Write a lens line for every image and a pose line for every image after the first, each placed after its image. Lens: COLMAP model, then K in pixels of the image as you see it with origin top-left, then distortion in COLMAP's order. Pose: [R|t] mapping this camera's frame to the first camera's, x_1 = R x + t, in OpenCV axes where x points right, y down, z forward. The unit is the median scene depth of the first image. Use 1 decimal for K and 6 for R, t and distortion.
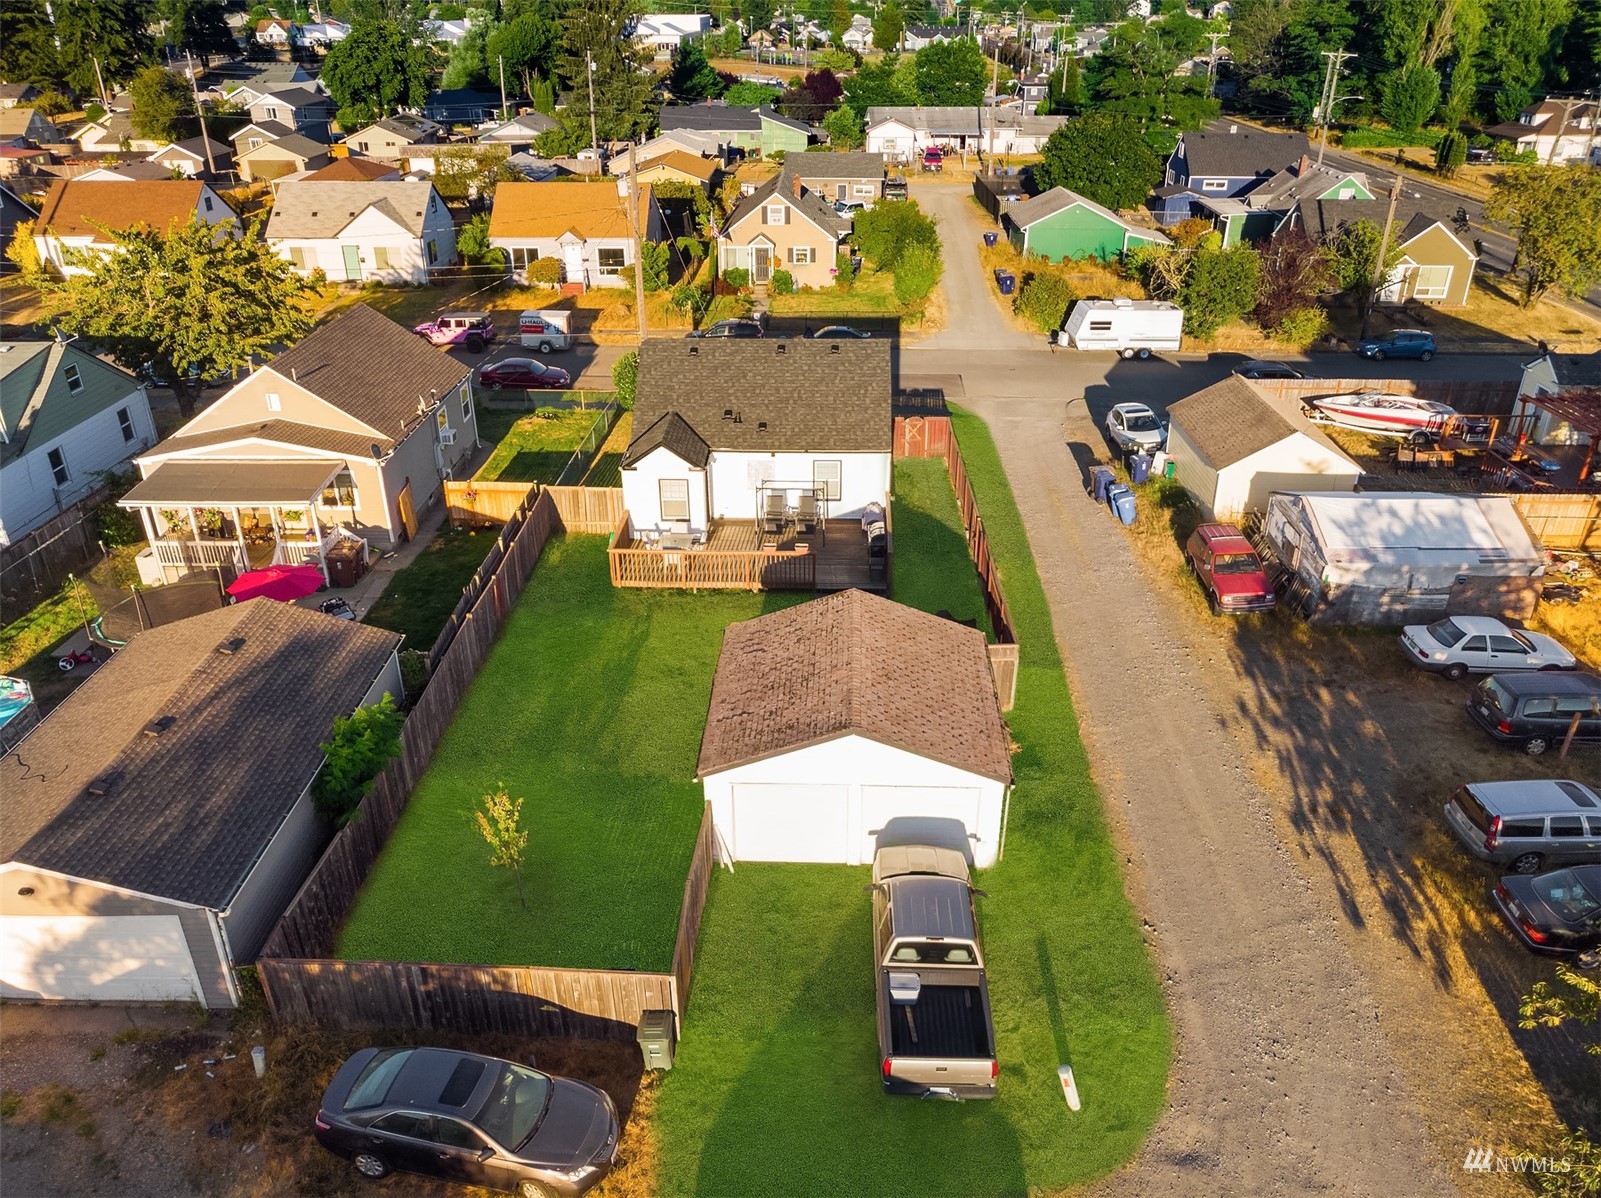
lens RADIAL K [[1176.7, 0, 799.8], [0, 1176.7, 594.3], [0, 0, 1]] dist [-0.033987, 0.029793]
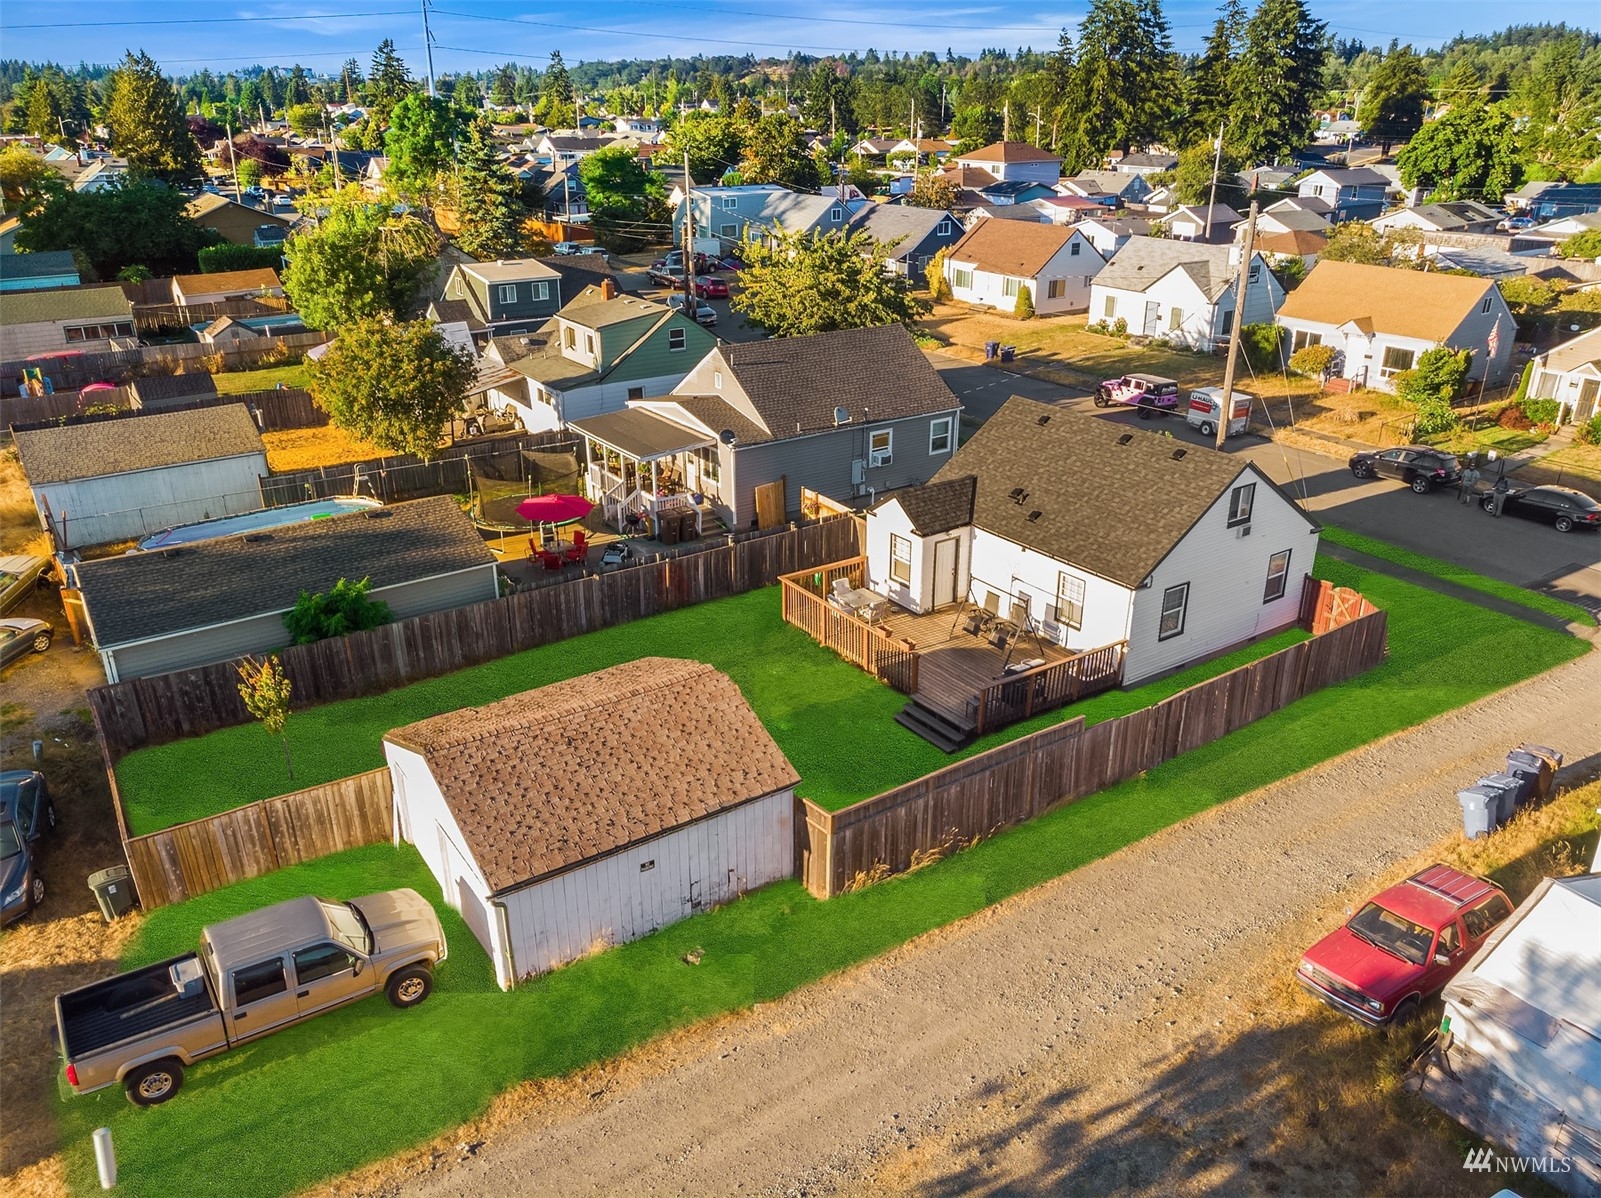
lens RADIAL K [[1176.7, 0, 797.6], [0, 1176.7, 602.4], [0, 0, 1]] dist [-0.033987, 0.029793]
pose [[0.595726, 0.320229, -0.736589, 0.255425], [-0.365796, 0.924624, 0.106134, -0.058092], [0.715055, 0.206215, 0.667961, 0.173433]]
